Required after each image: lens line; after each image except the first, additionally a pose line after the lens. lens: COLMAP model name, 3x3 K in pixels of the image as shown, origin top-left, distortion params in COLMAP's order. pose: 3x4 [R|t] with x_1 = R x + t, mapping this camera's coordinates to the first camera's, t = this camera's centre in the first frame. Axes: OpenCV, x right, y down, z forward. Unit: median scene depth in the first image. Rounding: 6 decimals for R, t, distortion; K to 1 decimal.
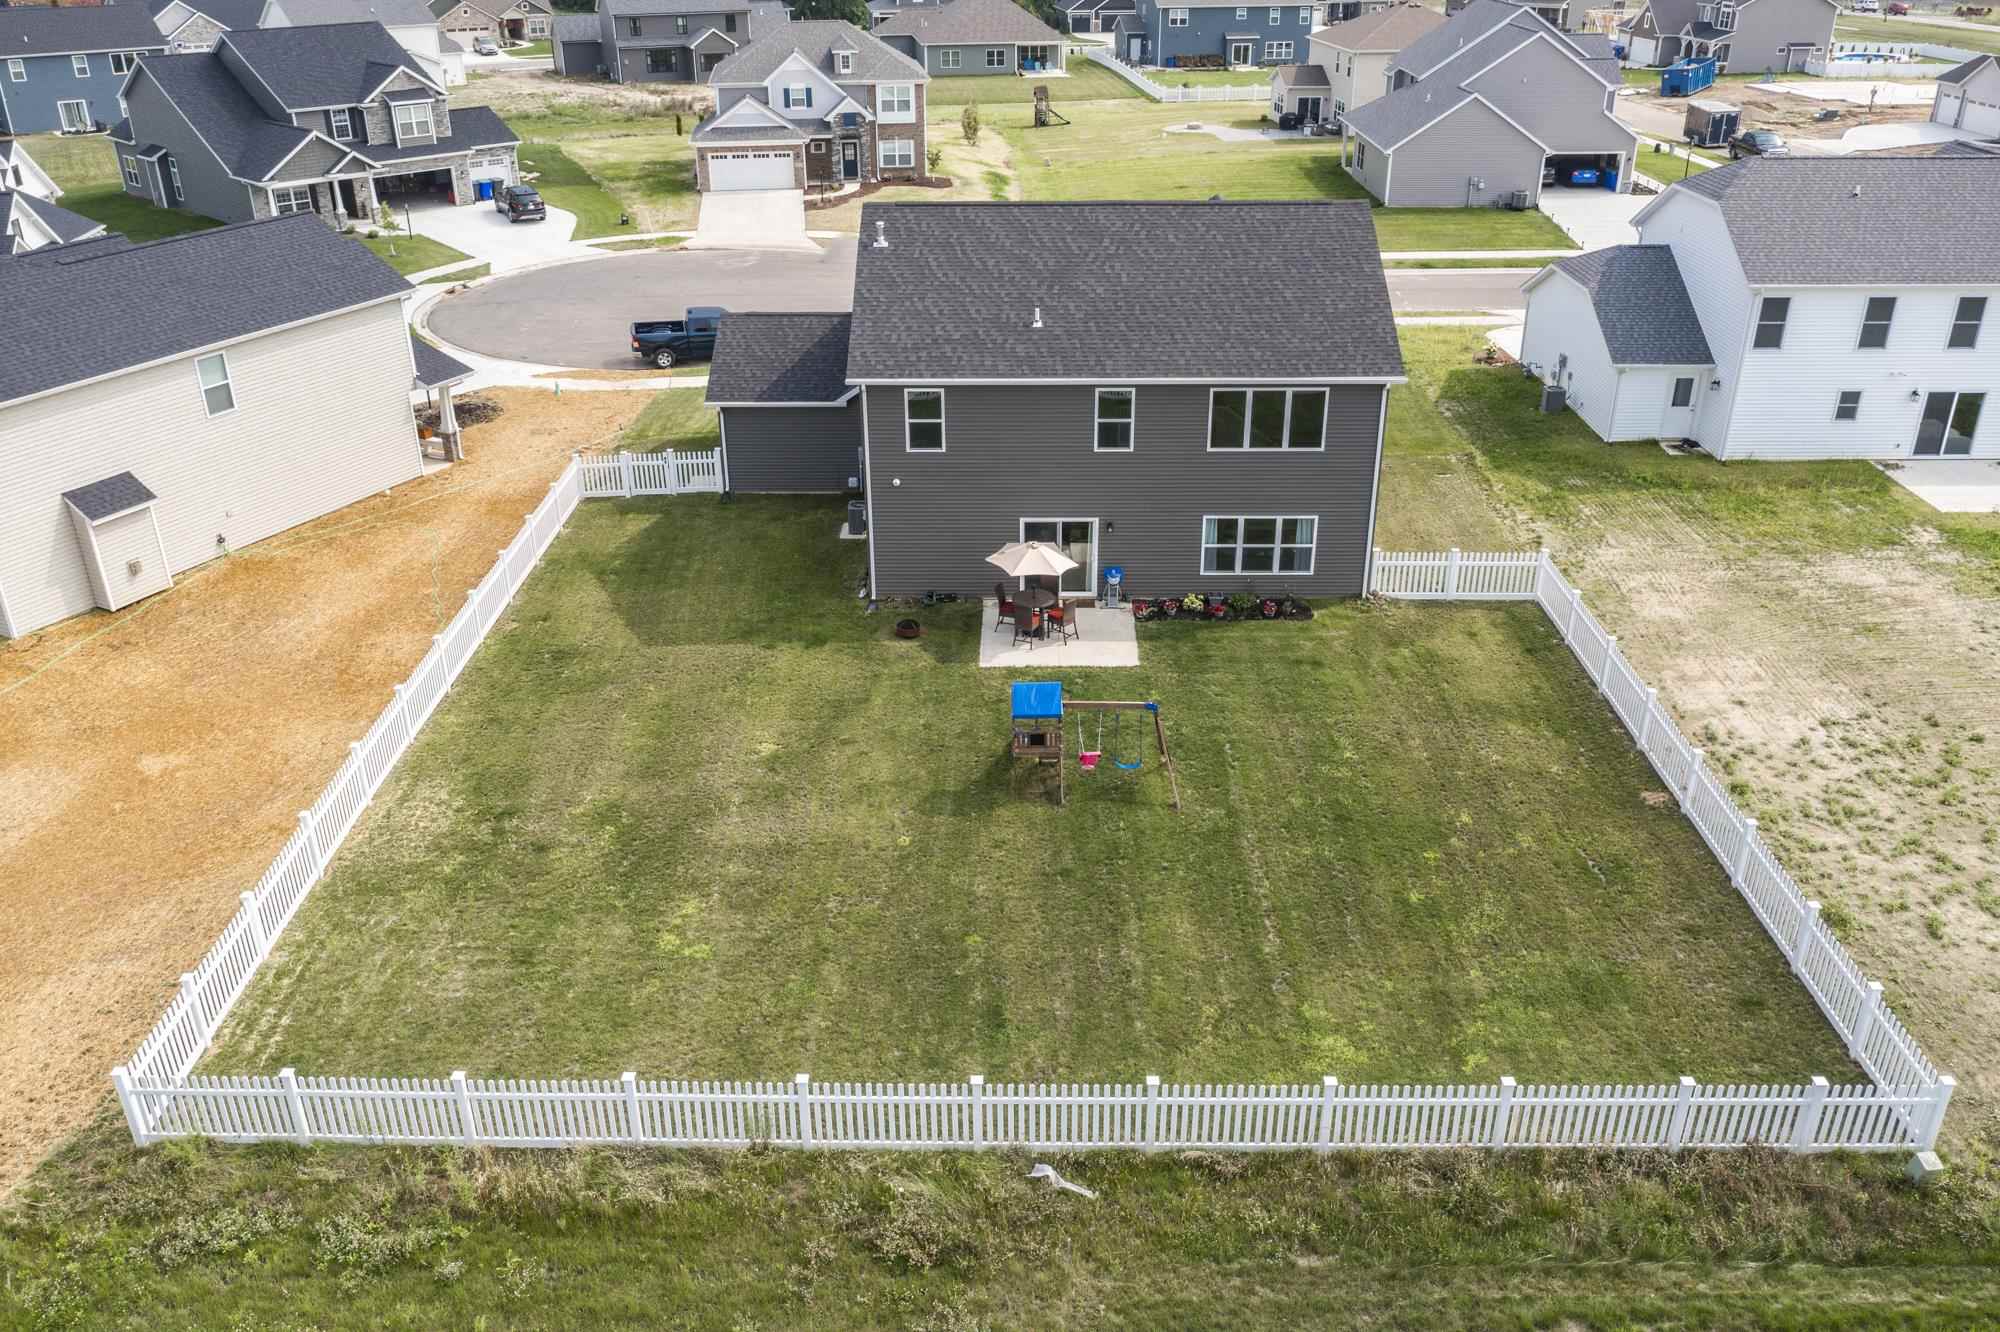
lens RADIAL K [[1559.1, 0, 992.1], [0, 1559.1, 666.6], [0, 0, 1]] dist [-0.007367, -0.006844]
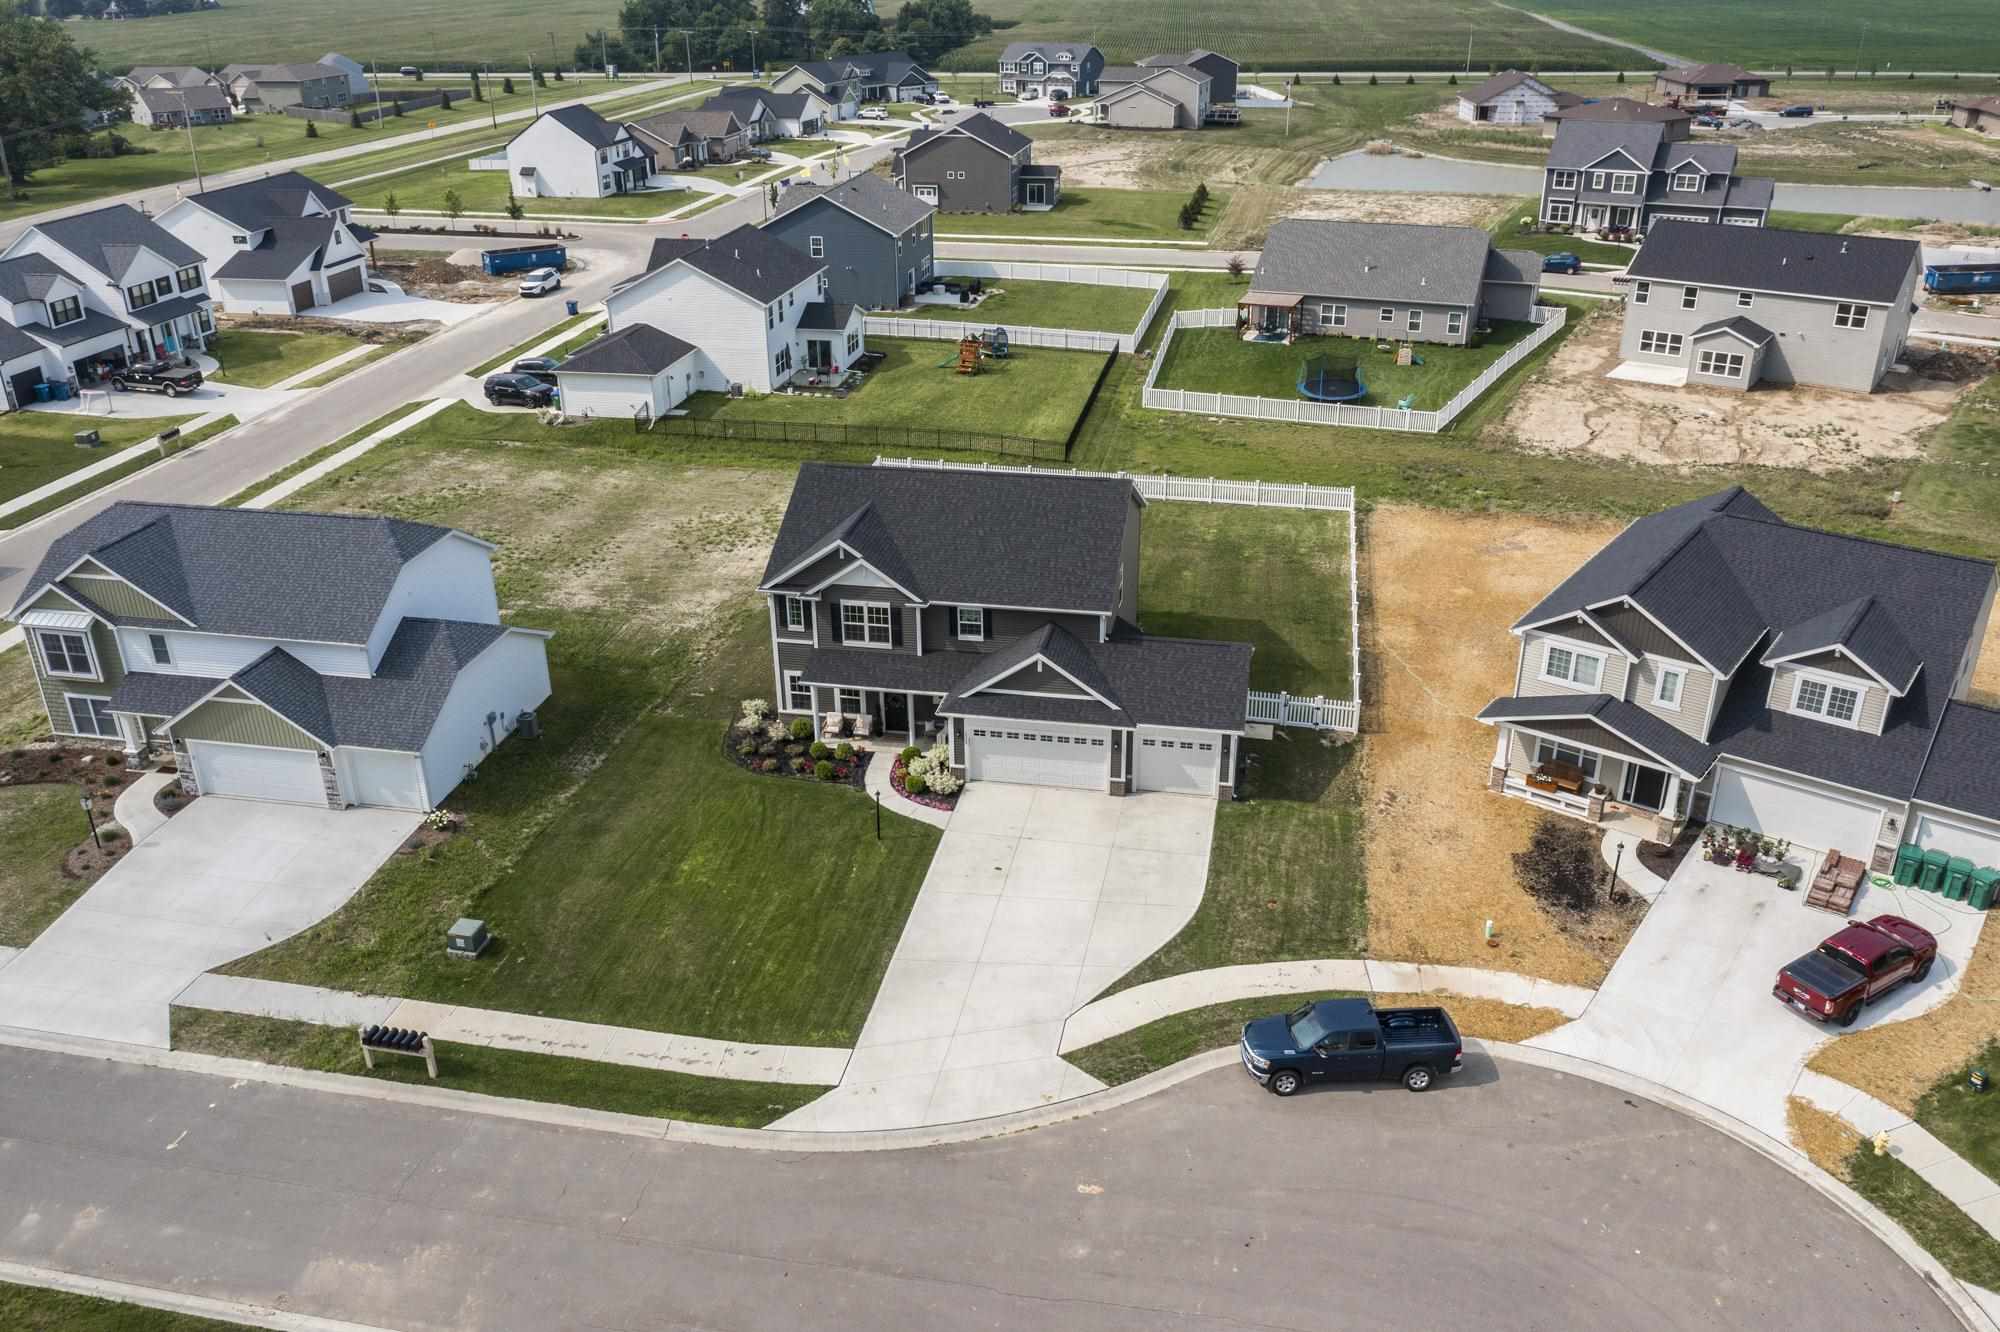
lens RADIAL K [[1559.1, 0, 992.1], [0, 1559.1, 666.6], [0, 0, 1]] dist [-0.007367, -0.006844]
pose [[-0.983590, -0.061243, 0.169707, -0.269365], [0.097198, 0.612580, 0.784409, -1.724884], [-0.151999, 0.788032, -0.596575, 2.586011]]
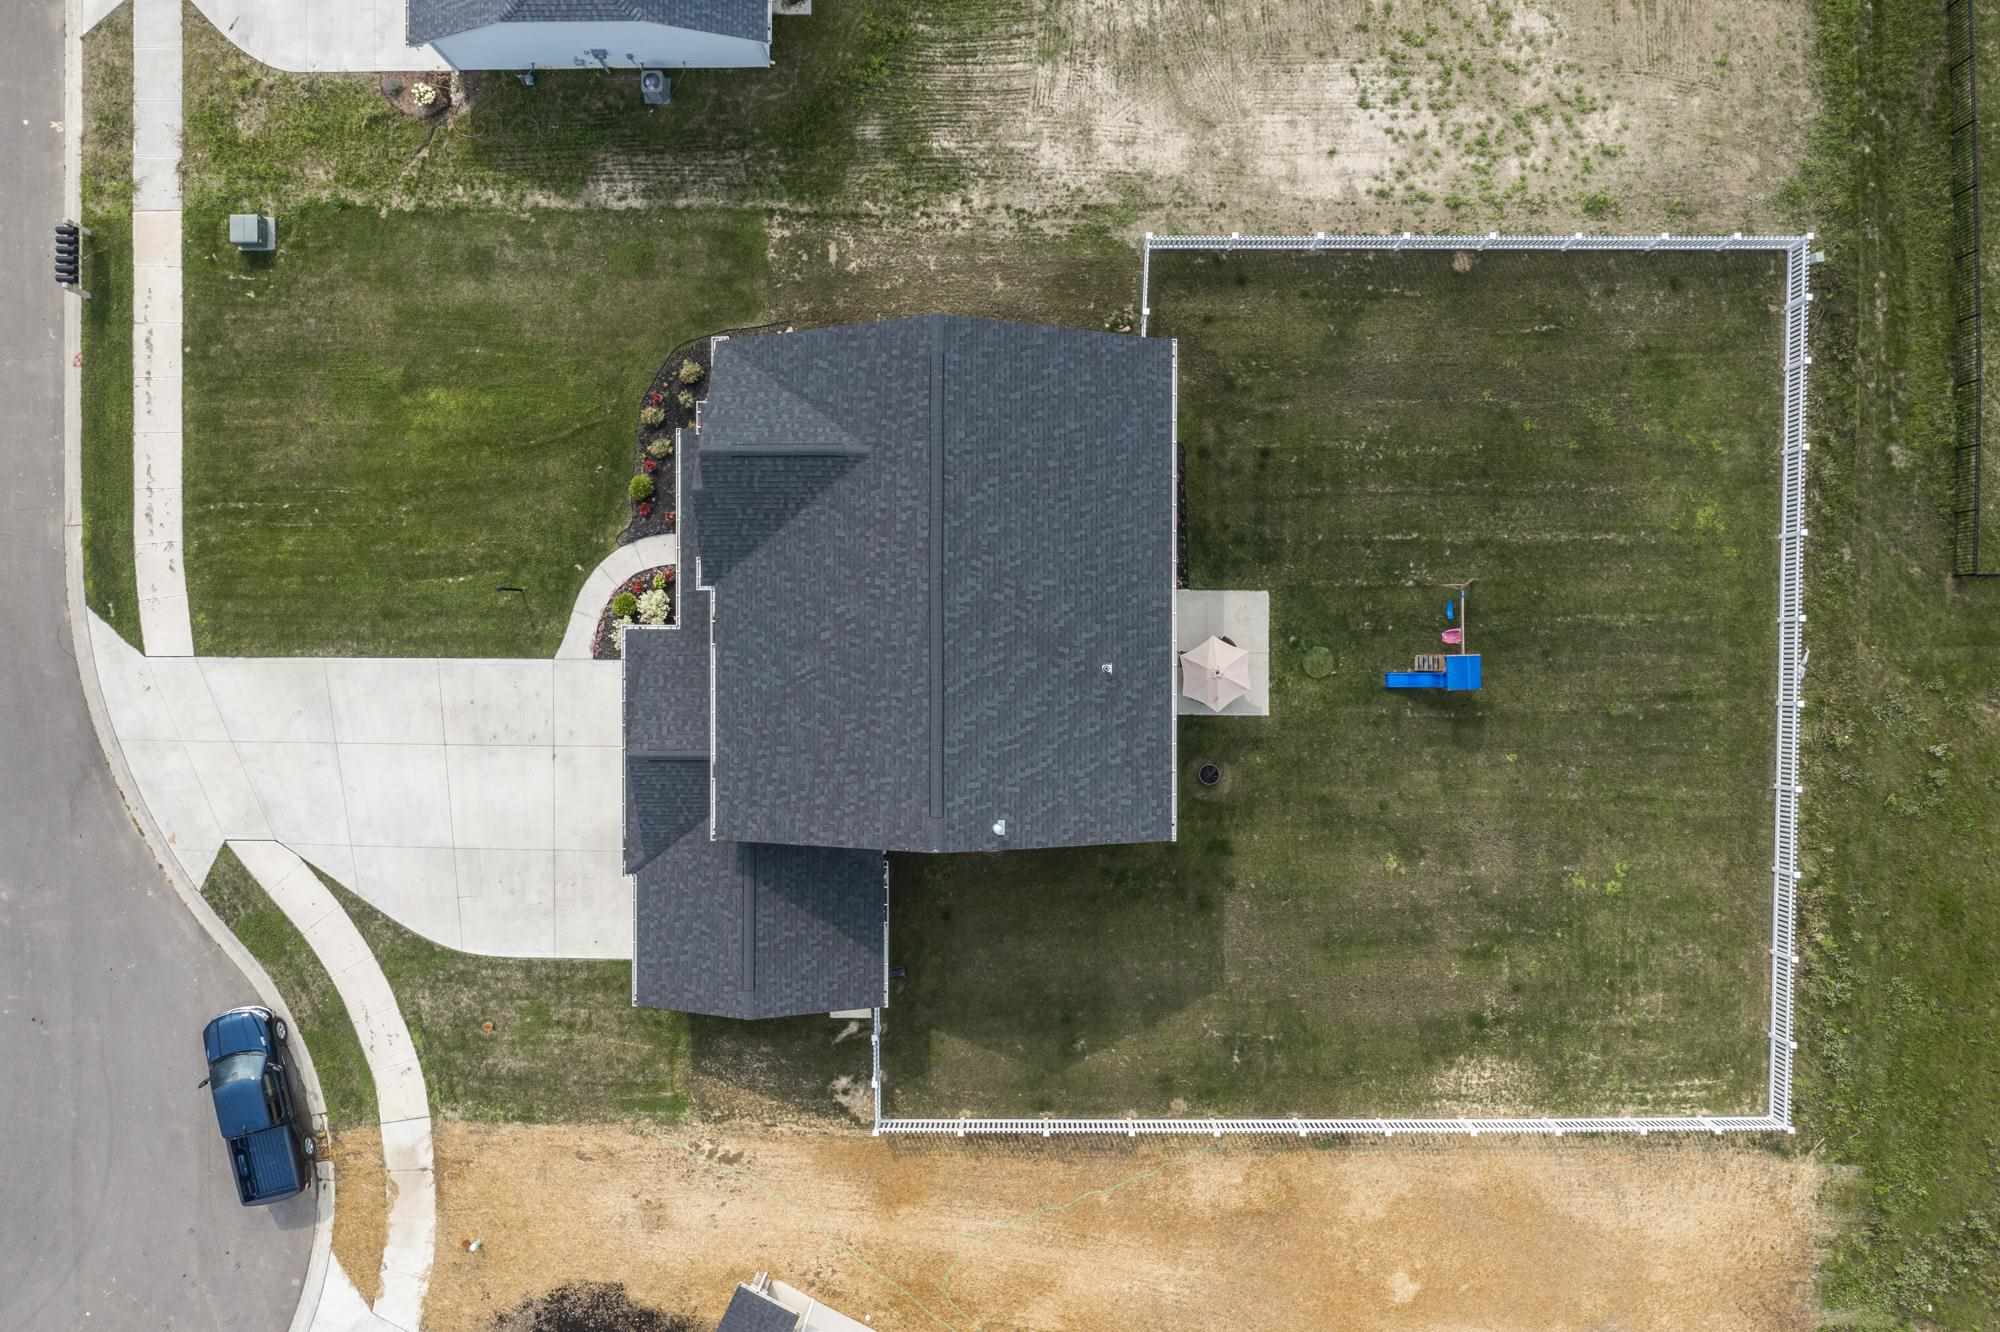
lens RADIAL K [[1559.1, 0, 992.1], [0, 1559.1, 666.6], [0, 0, 1]] dist [-0.007367, -0.006844]
pose [[-0.016049, -0.999854, 0.005943, 0.031190], [0.469748, -0.002293, 0.882798, -1.413329], [-0.882655, 0.016960, 0.469716, 0.676536]]
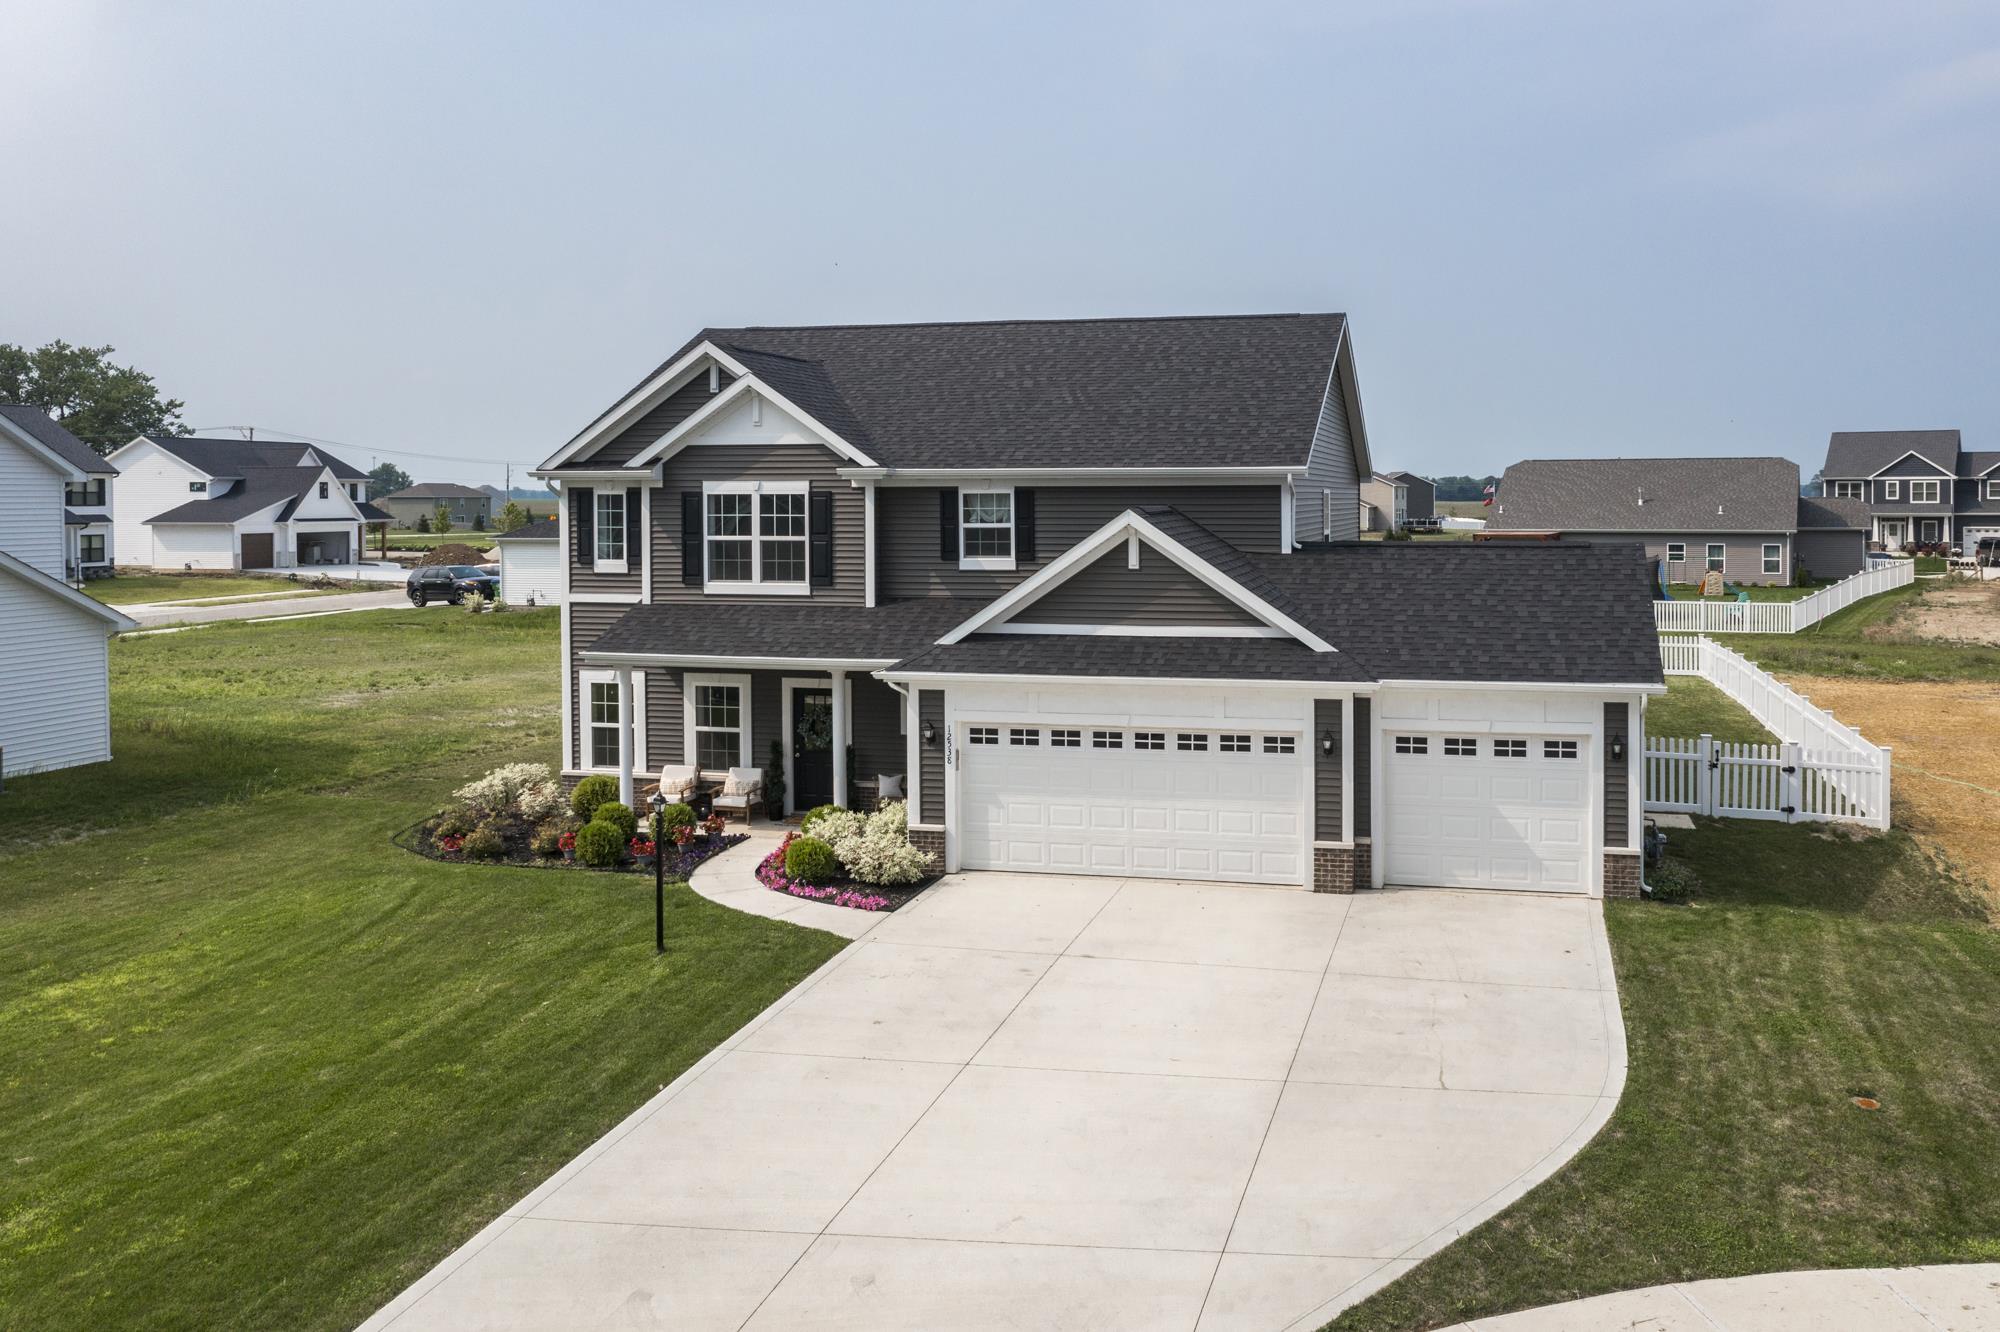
lens RADIAL K [[1624.0, 0, 1147.1], [0, 1624.0, 531.9], [0, 0, 1]] dist [-0.005173, -0.007000]
pose [[-0.979385, 0.004499, 0.201952, -0.183096], [0.100821, 0.877212, 0.469397, -0.730089], [-0.175043, 0.480082, -0.859582, 2.175786]]
